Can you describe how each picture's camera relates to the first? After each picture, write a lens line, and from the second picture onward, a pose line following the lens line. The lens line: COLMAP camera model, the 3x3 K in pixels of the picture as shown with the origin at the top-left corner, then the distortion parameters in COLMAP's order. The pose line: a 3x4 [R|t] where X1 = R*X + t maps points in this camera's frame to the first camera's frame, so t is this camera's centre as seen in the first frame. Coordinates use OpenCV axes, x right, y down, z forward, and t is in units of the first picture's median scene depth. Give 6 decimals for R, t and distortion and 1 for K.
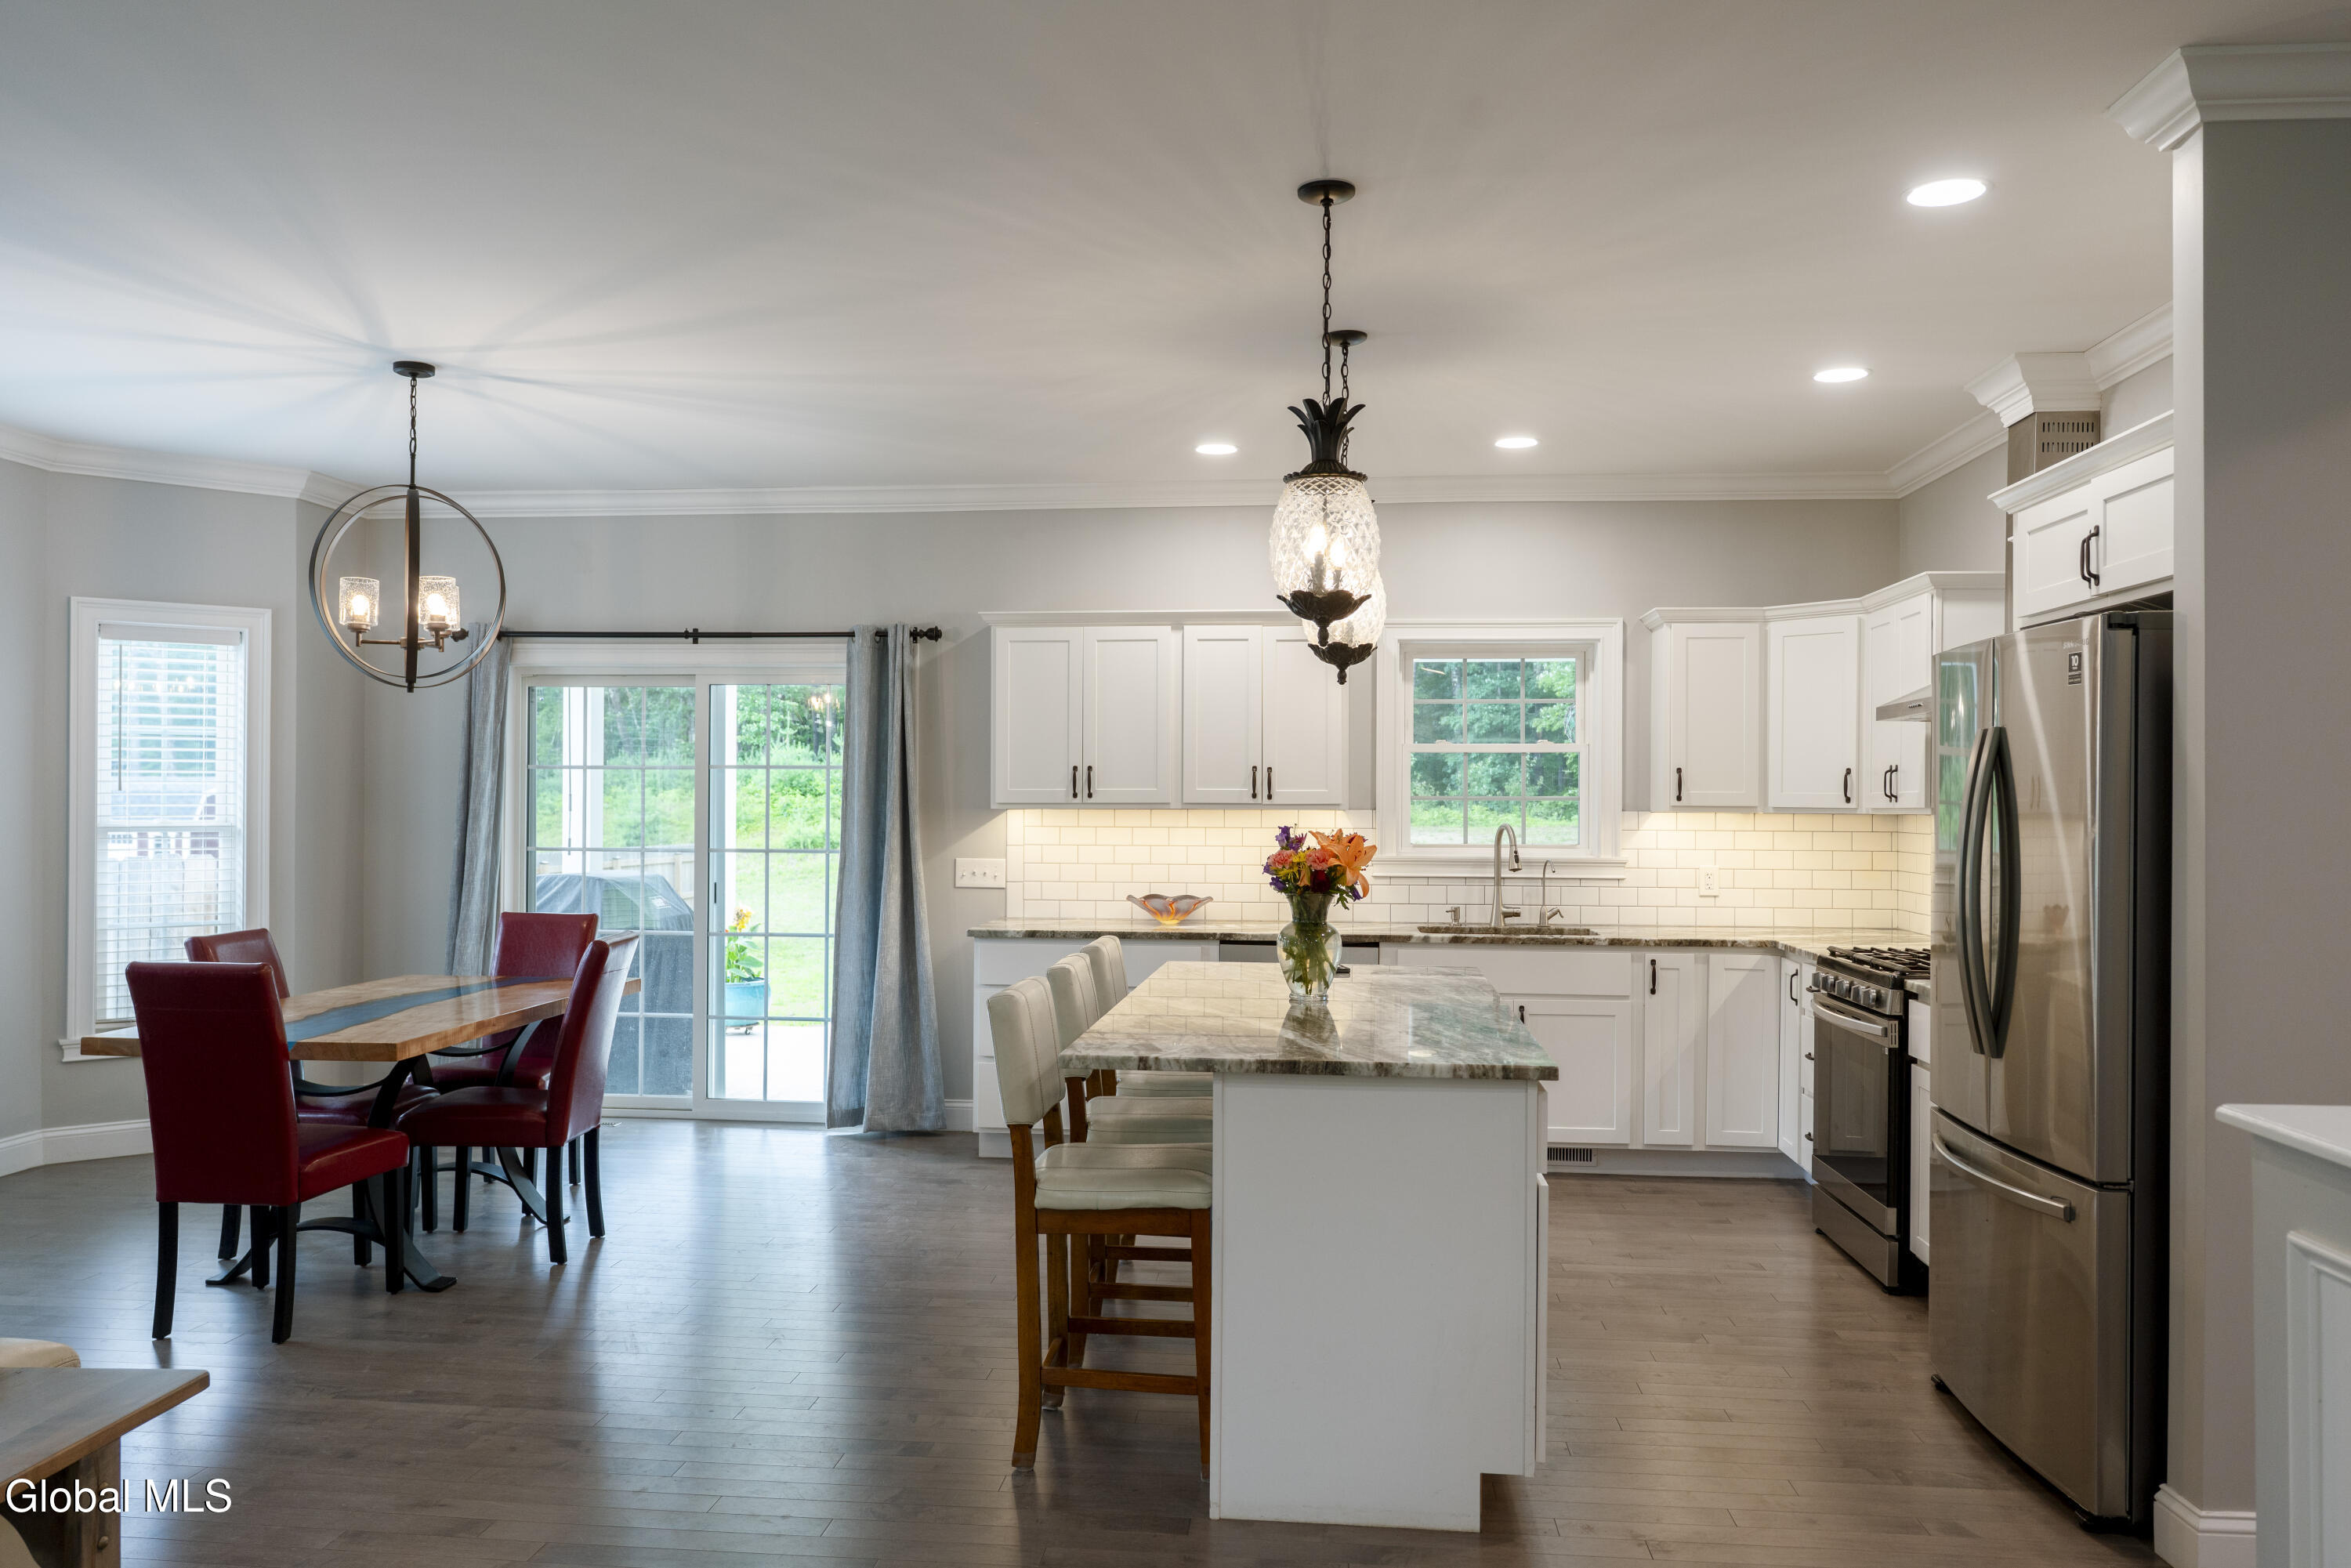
lens RADIAL K [[1724.6, 0, 1162.9], [0, 1724.6, 786.6], [0, 0, 1]] dist [-0.003127, -0.007750]
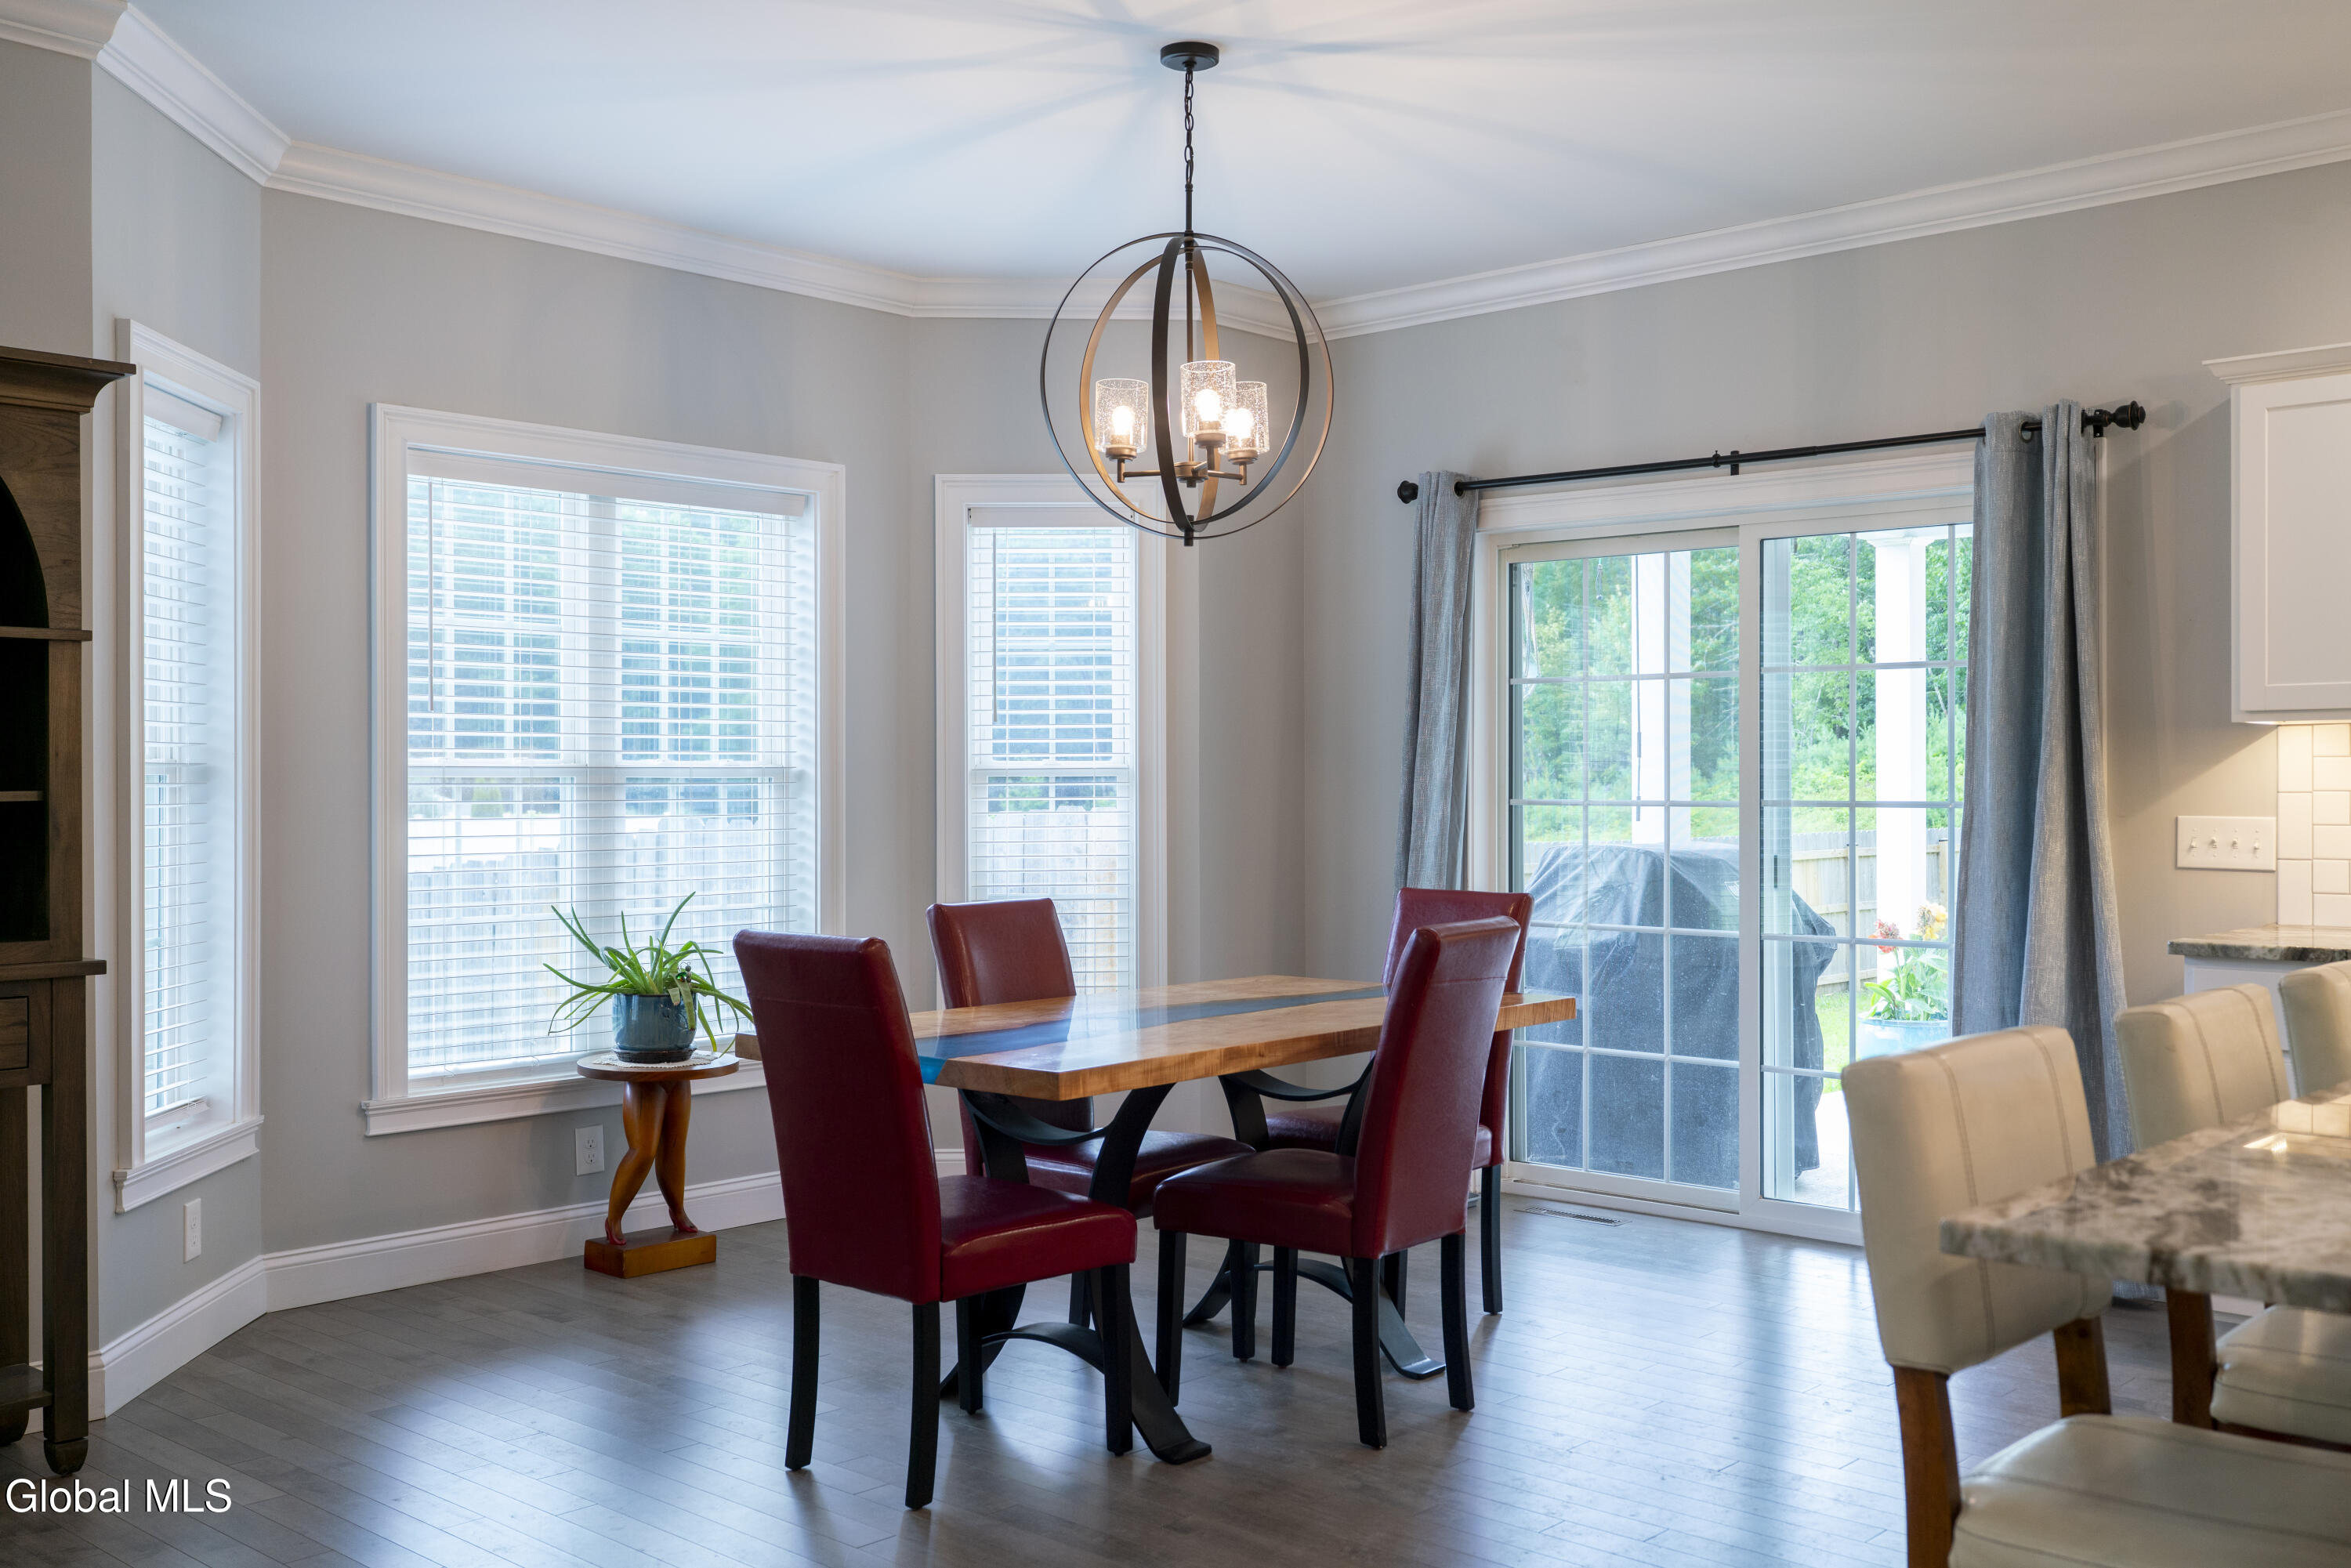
lens RADIAL K [[2202.2, 0, 1173.7], [0, 2202.2, 790.8], [0, 0, 1]] dist [0.008832, 0.000000]
pose [[0.798414, -0.003983, -0.602096, 0.062243], [0.010993, 0.999908, 0.007962, 0.029802], [0.602009, -0.012975, 0.798384, 0.288605]]
